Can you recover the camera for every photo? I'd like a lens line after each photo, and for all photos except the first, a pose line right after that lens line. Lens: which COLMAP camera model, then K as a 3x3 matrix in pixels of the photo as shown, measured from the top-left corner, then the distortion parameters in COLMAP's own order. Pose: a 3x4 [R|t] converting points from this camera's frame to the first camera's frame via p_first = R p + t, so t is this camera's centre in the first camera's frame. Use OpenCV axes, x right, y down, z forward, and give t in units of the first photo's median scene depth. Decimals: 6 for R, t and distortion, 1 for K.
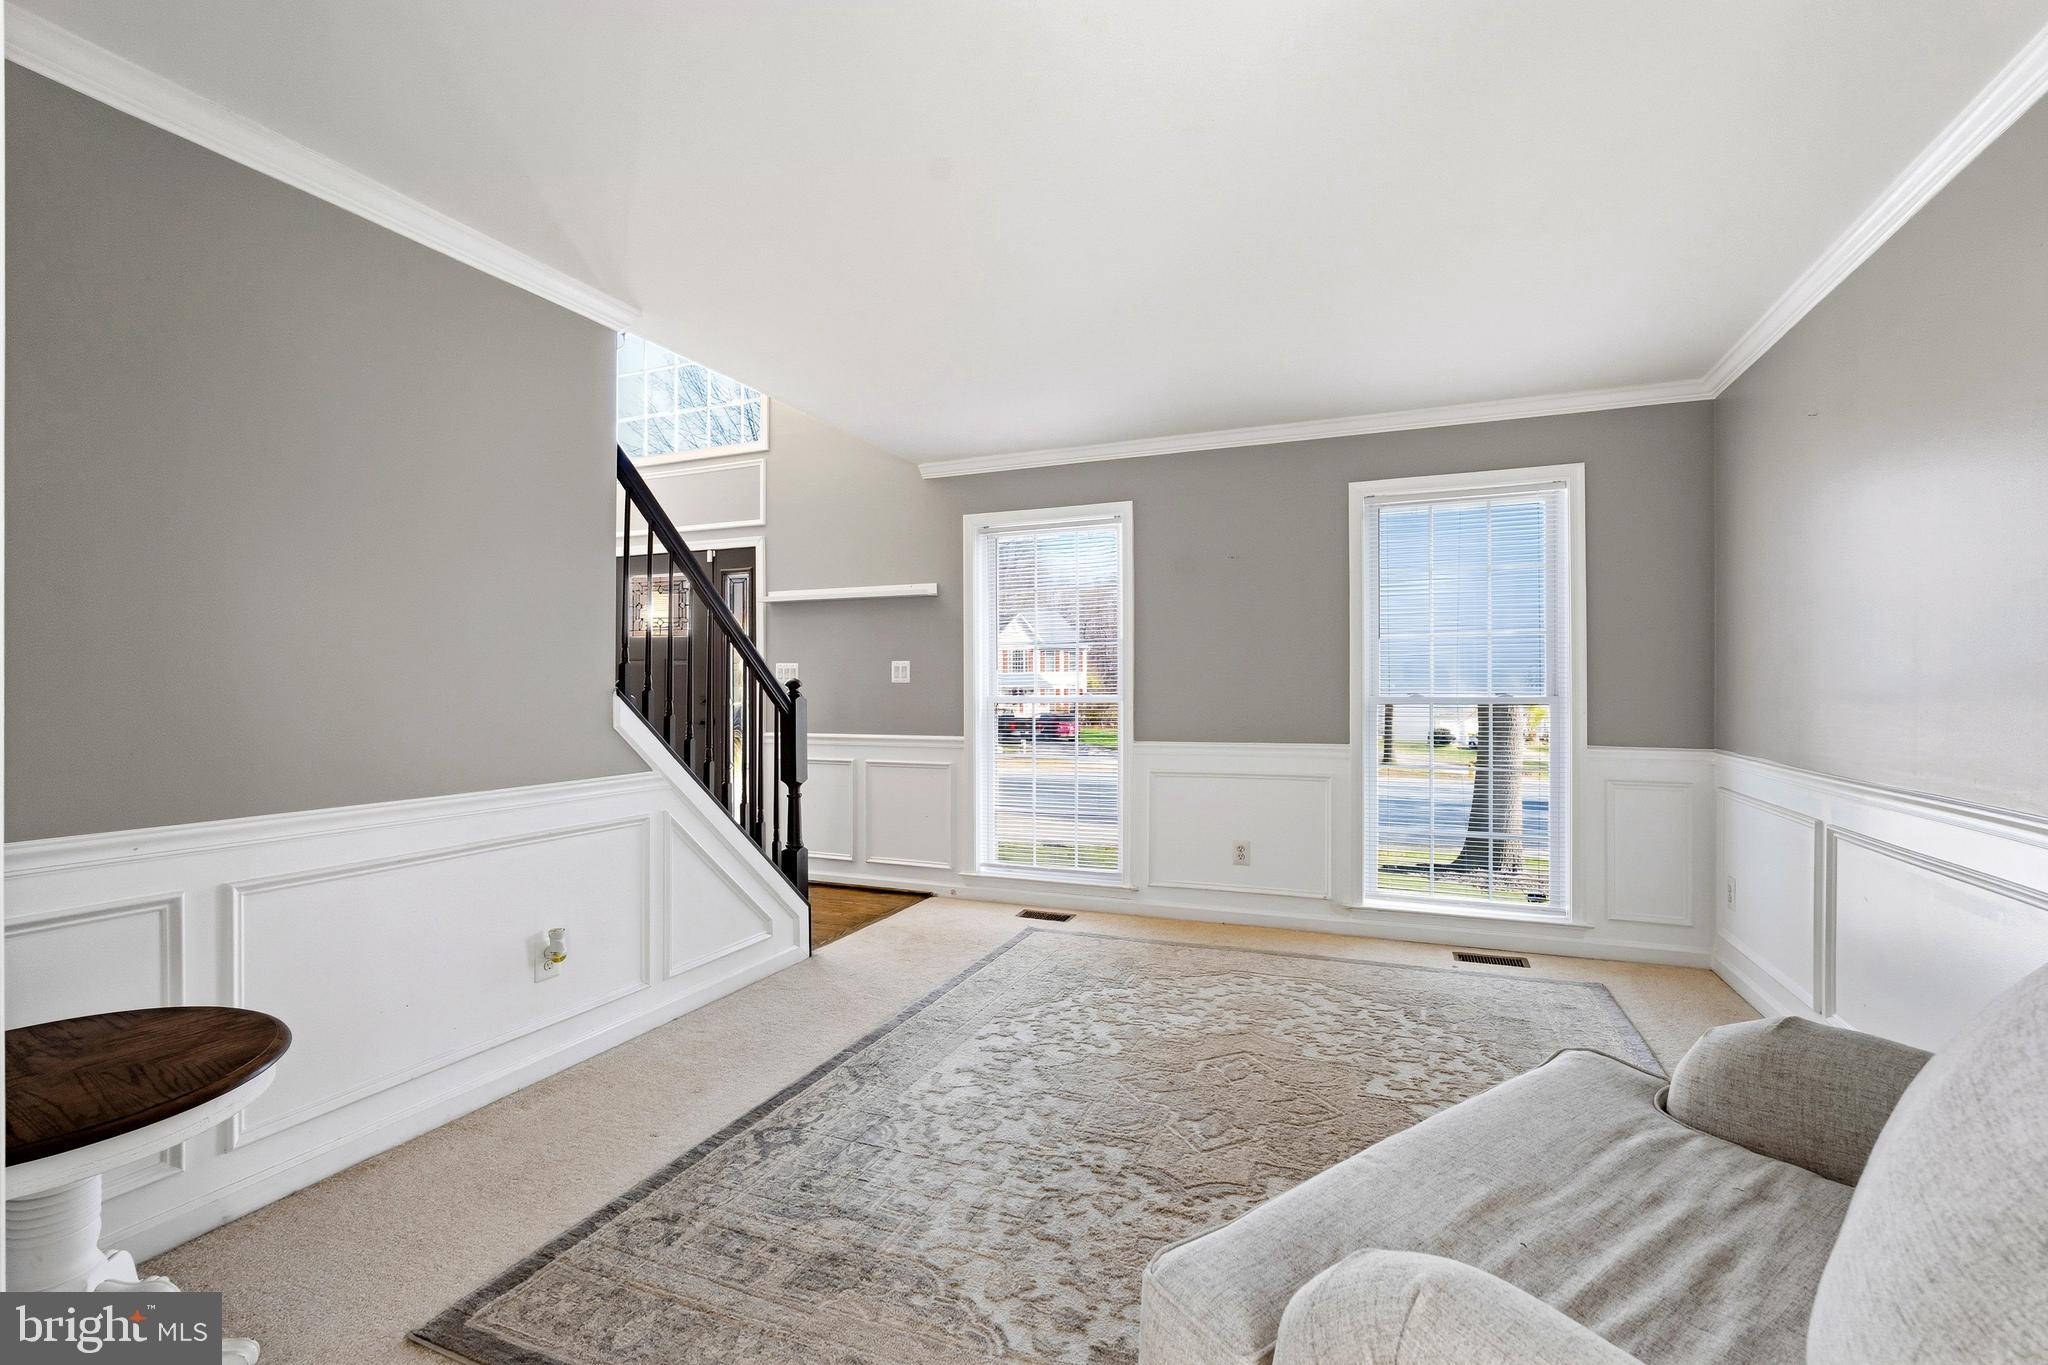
lens RADIAL K [[916.5, 0, 1021.2], [0, 916.5, 680.2], [0, 0, 1]] dist [-0.003878, -0.000263]
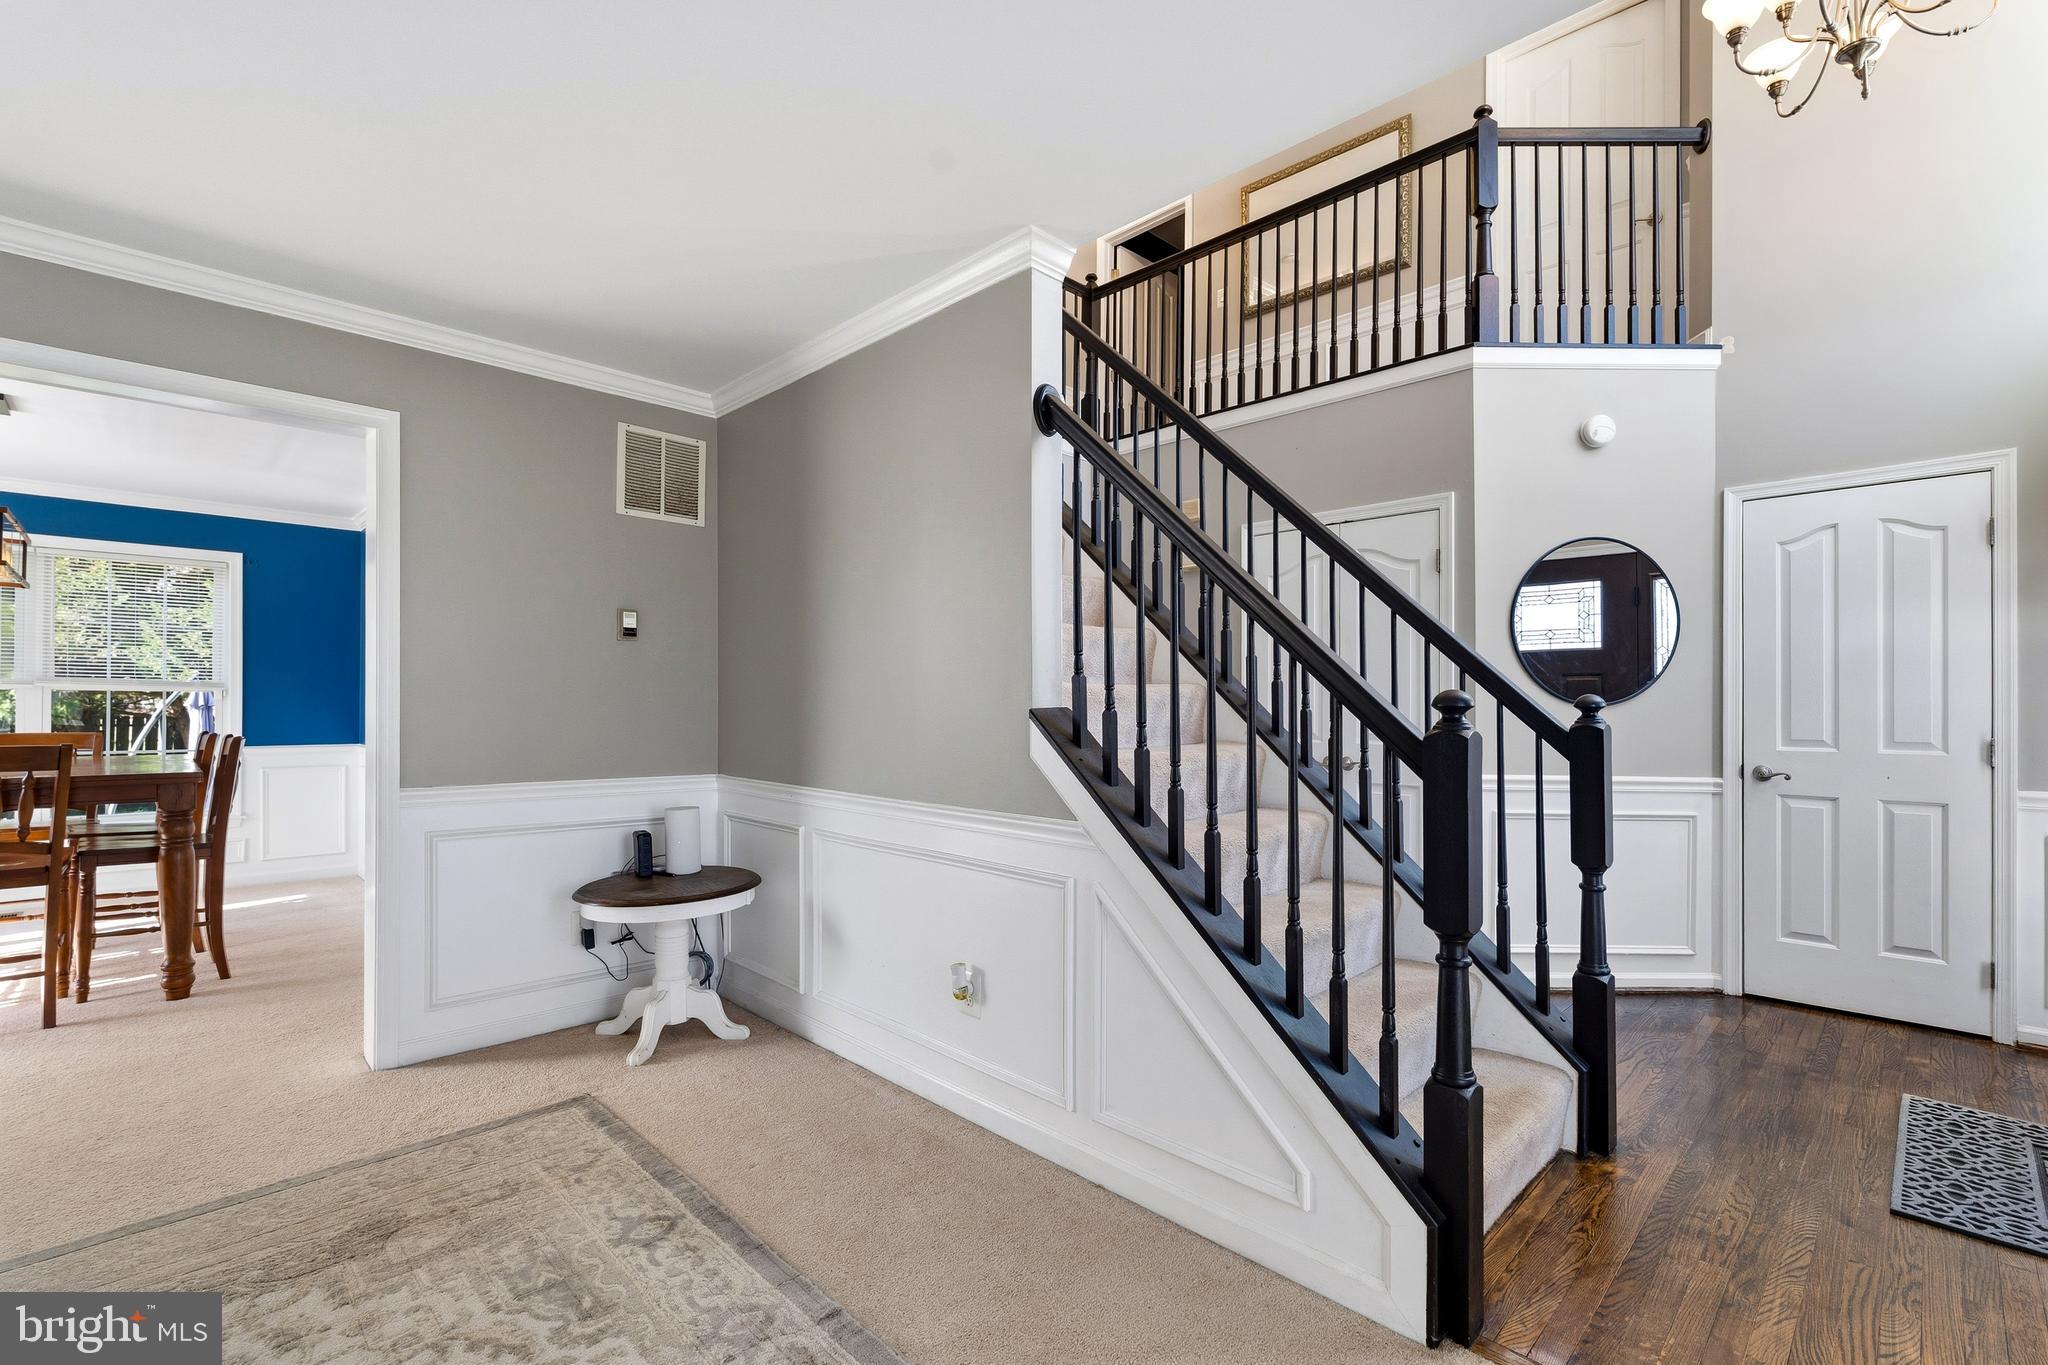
lens RADIAL K [[916.5, 0, 1017.6], [0, 916.5, 703.1], [0, 0, 1]] dist [-0.003878, -0.000263]
pose [[-0.390304, -0.003020, -0.920681, 0.377444], [0.000139, 0.999994, -0.003339, 0.009791], [0.920686, -0.001431, -0.390301, 1.611705]]
